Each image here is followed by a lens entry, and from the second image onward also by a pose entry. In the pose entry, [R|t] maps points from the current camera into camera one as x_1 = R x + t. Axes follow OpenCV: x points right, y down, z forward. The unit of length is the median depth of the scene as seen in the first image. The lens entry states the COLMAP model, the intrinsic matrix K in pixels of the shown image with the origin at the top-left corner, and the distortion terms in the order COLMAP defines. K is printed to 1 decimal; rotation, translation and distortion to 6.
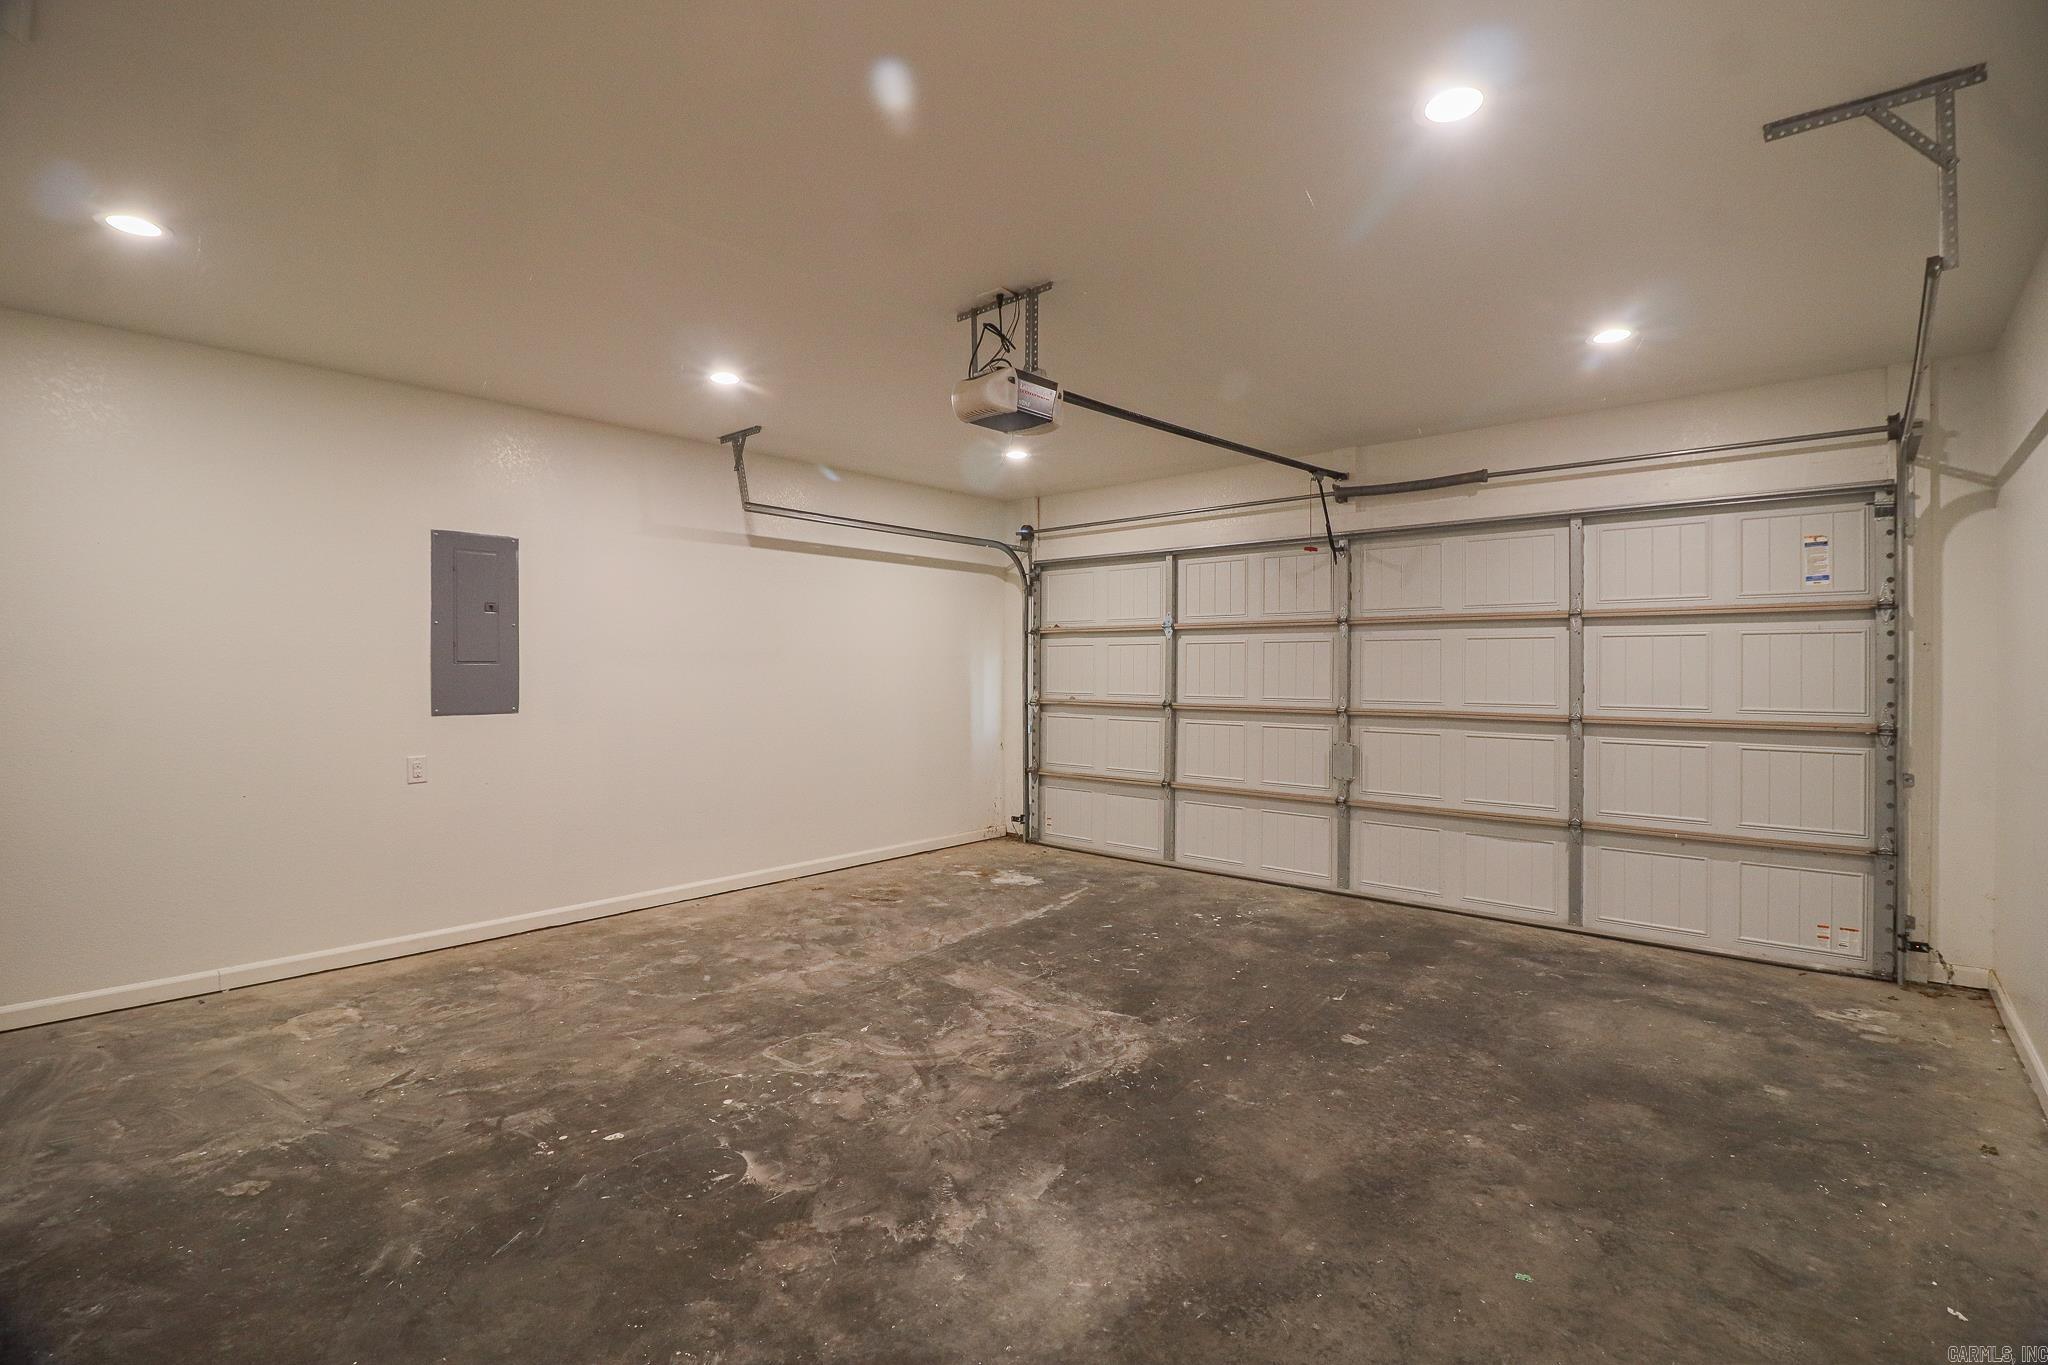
lens RADIAL K [[950.1, 0, 1033.5], [0, 950.1, 681.6], [0, 0, 1]] dist [0.001730, -0.015436]
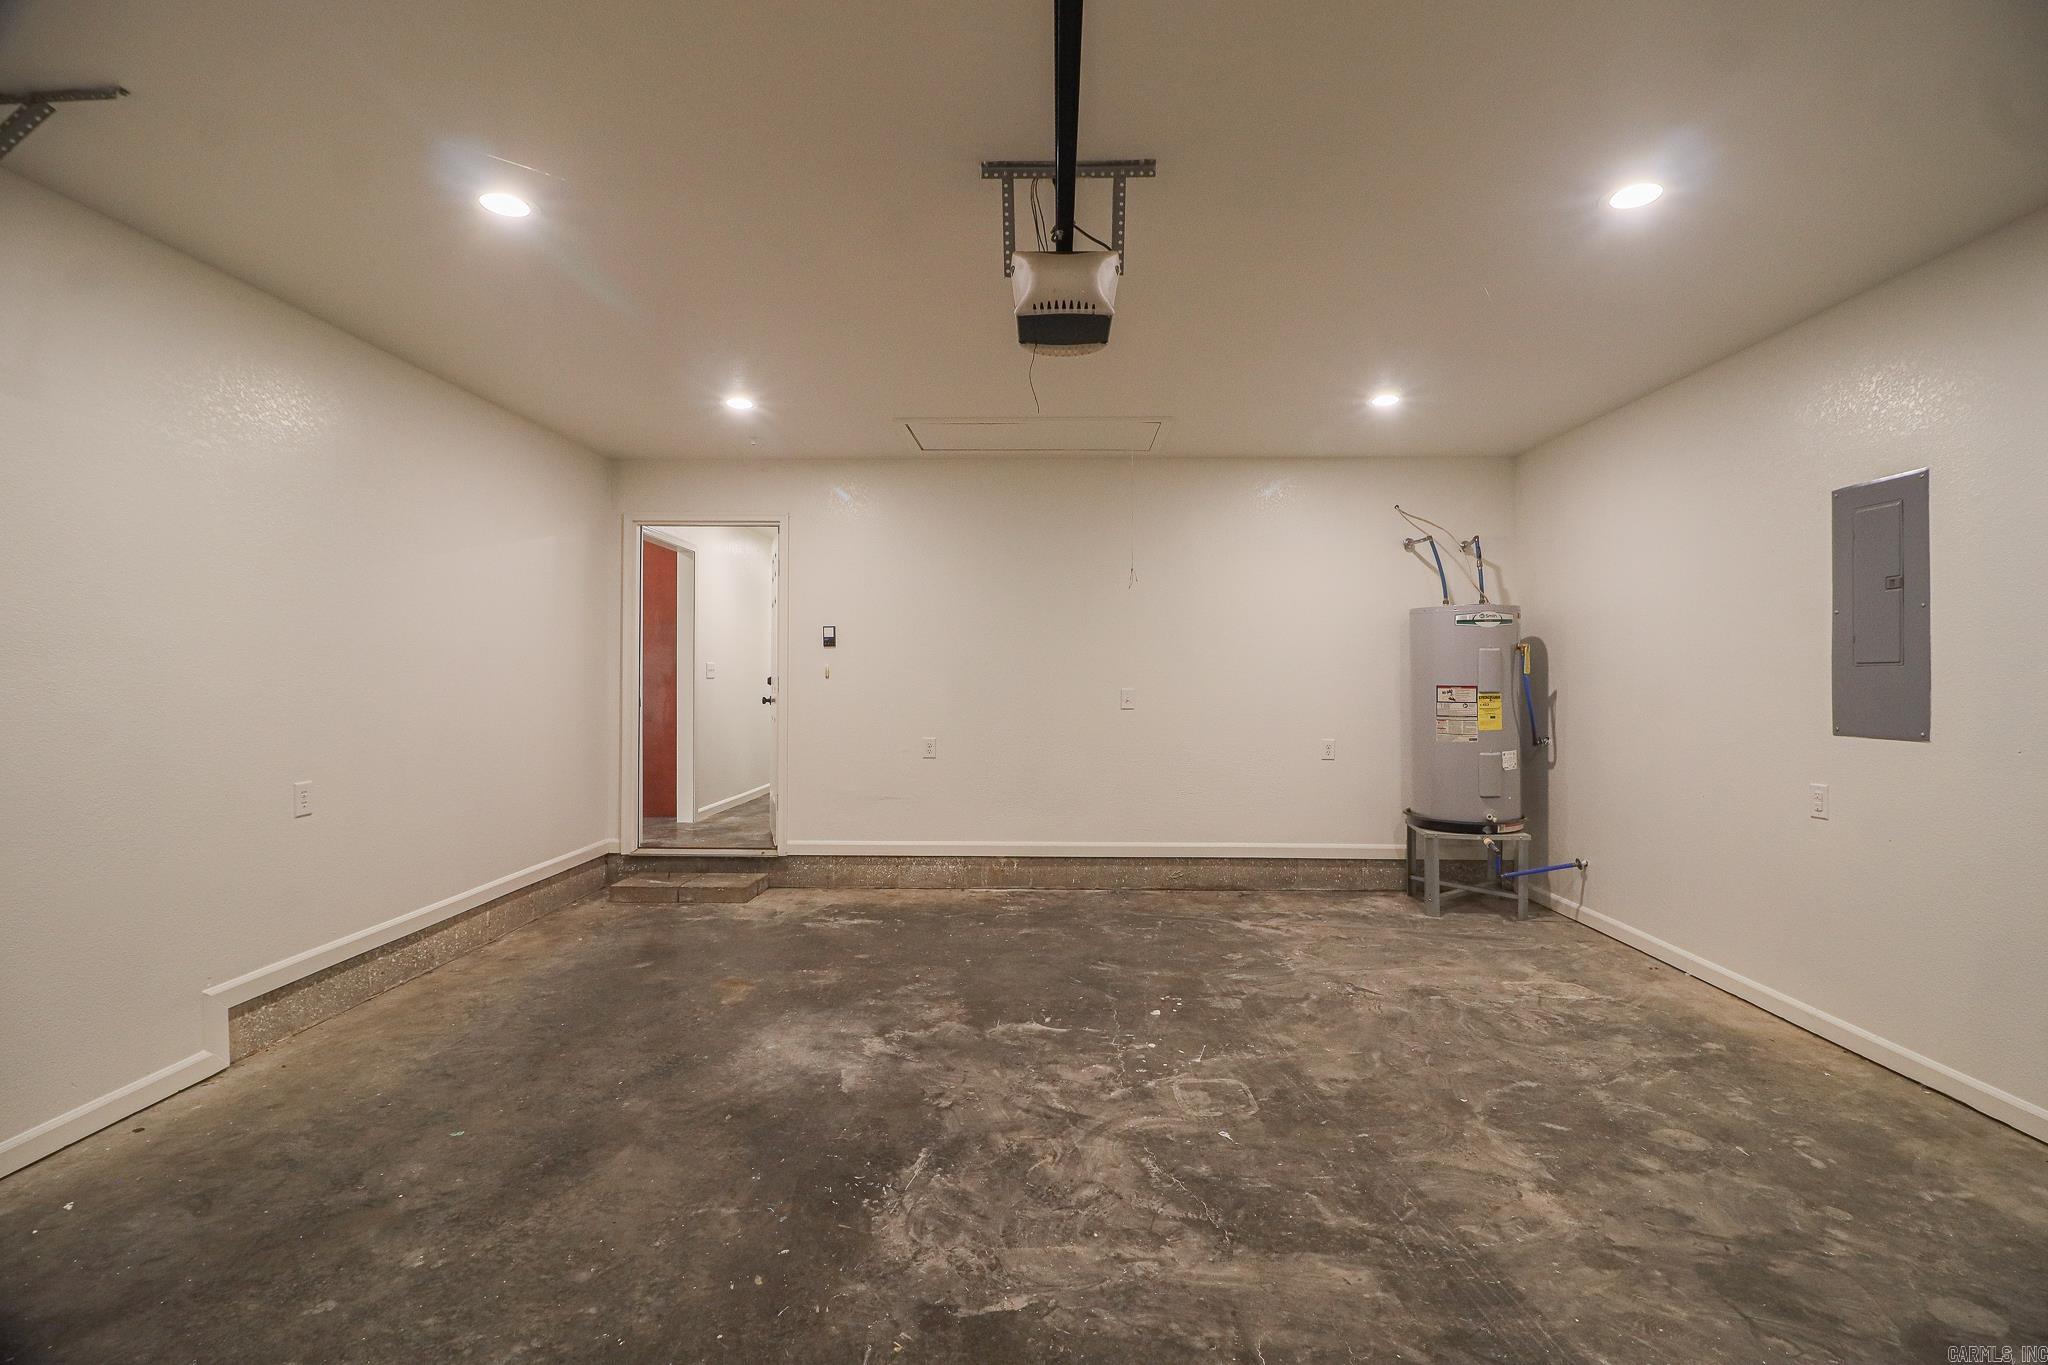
lens RADIAL K [[906.8, 0, 1031.3], [0, 906.8, 675.4], [0, 0, 1]] dist [0.002416, -0.012803]
pose [[-0.766947, -0.000045, -0.641710, 0.379593], [-0.008246, 0.999918, 0.009784, -0.015554], [0.641657, 0.012796, -0.766885, 1.316534]]
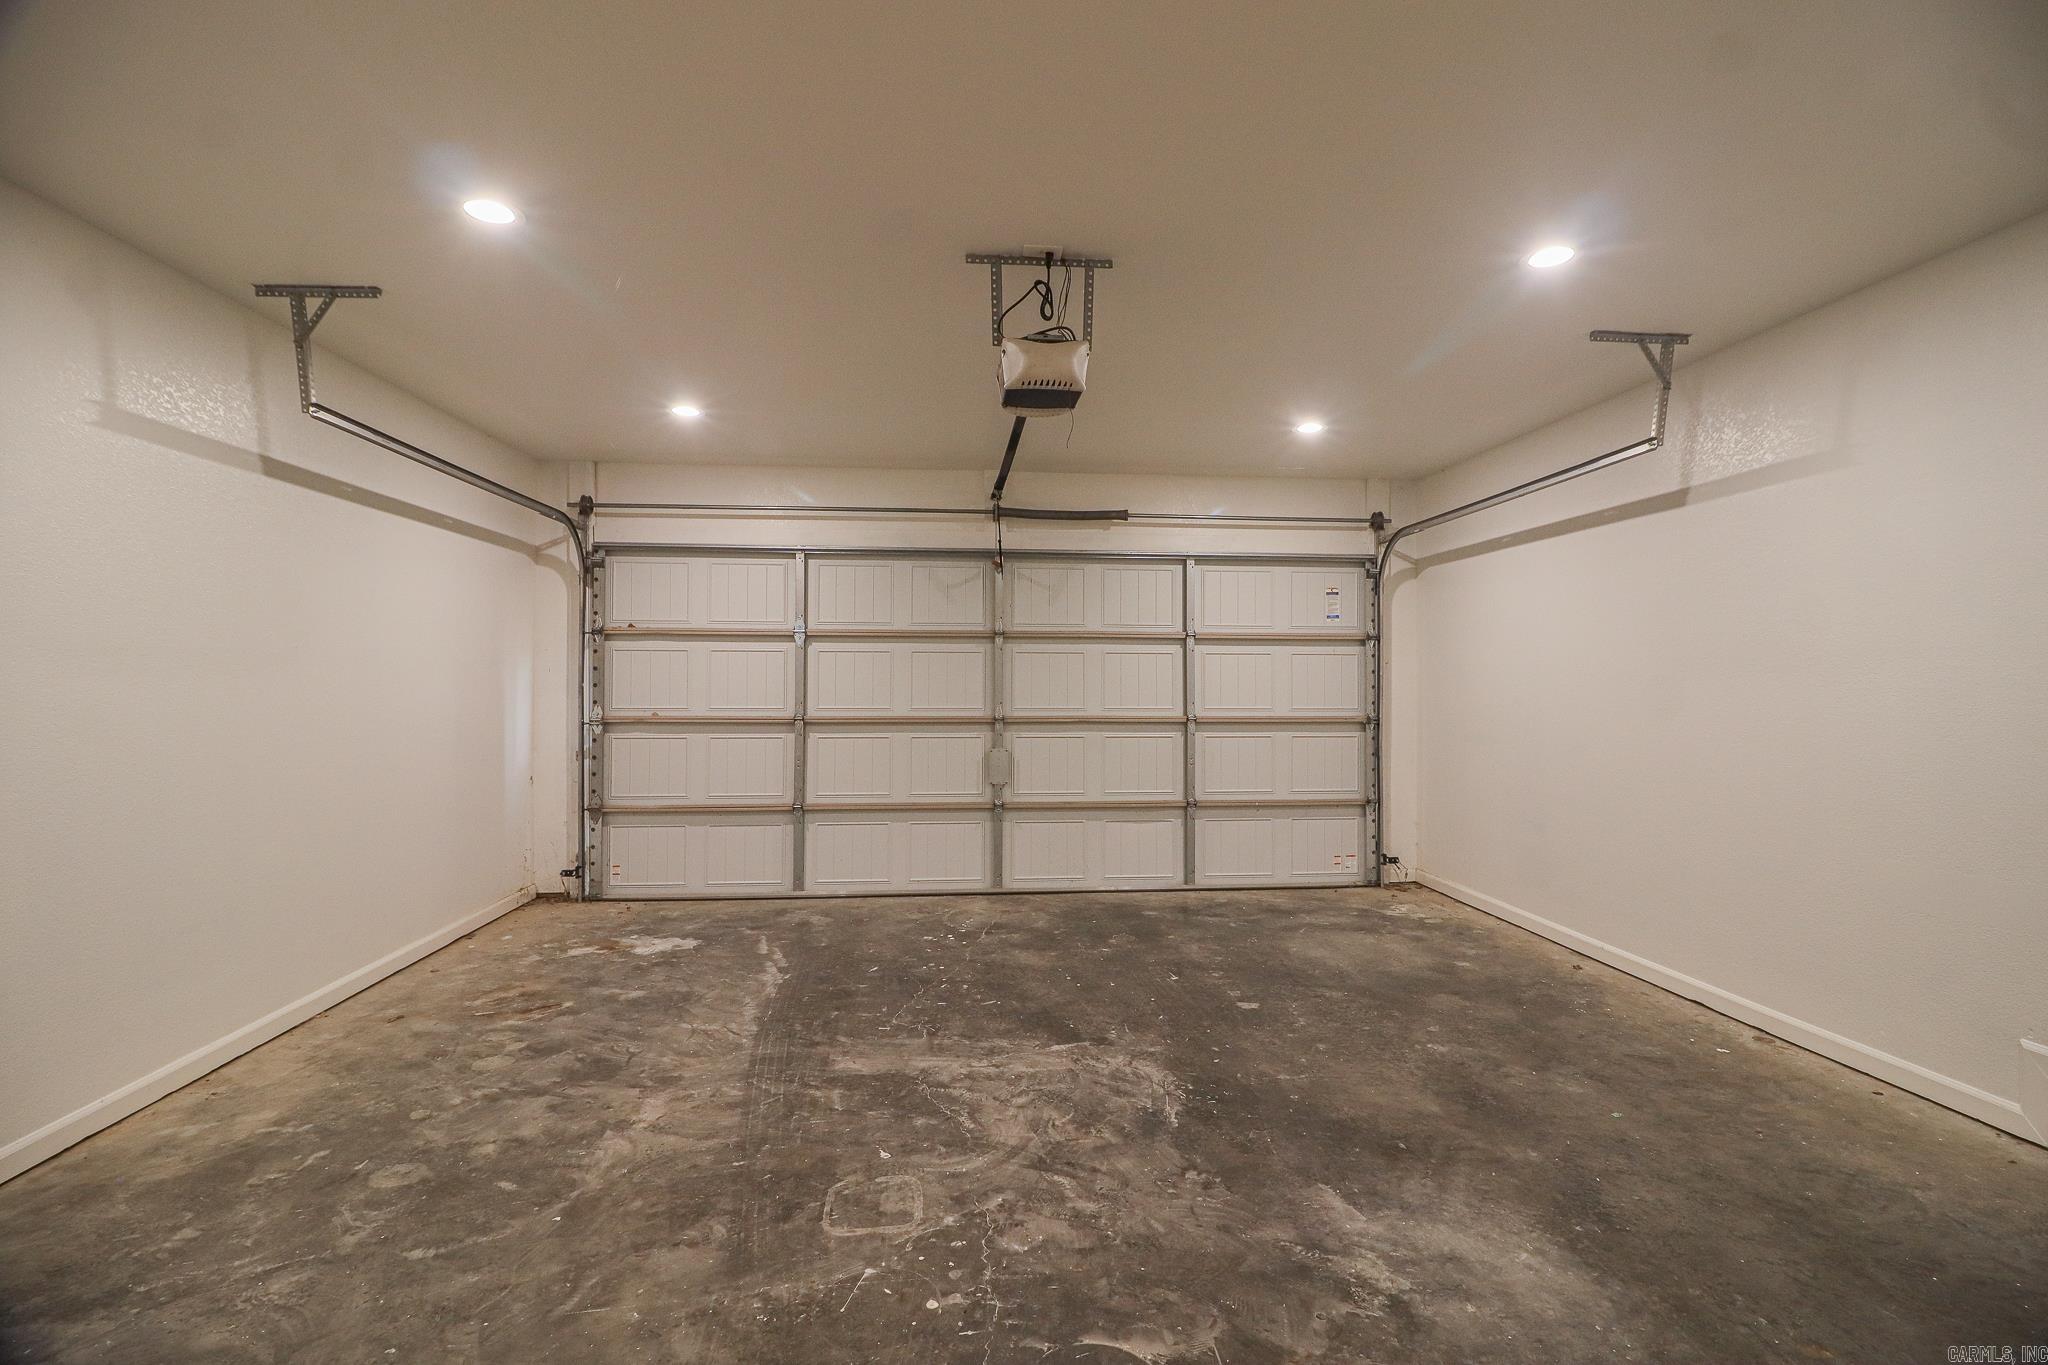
lens RADIAL K [[950.1, 0, 1033.5], [0, 950.1, 681.6], [0, 0, 1]] dist [0.001730, -0.015436]
pose [[0.686373, -0.001577, 0.727248, -0.581527], [0.008654, 0.999945, -0.005999, -0.005426], [-0.727198, 0.010411, 0.686348, 0.350538]]
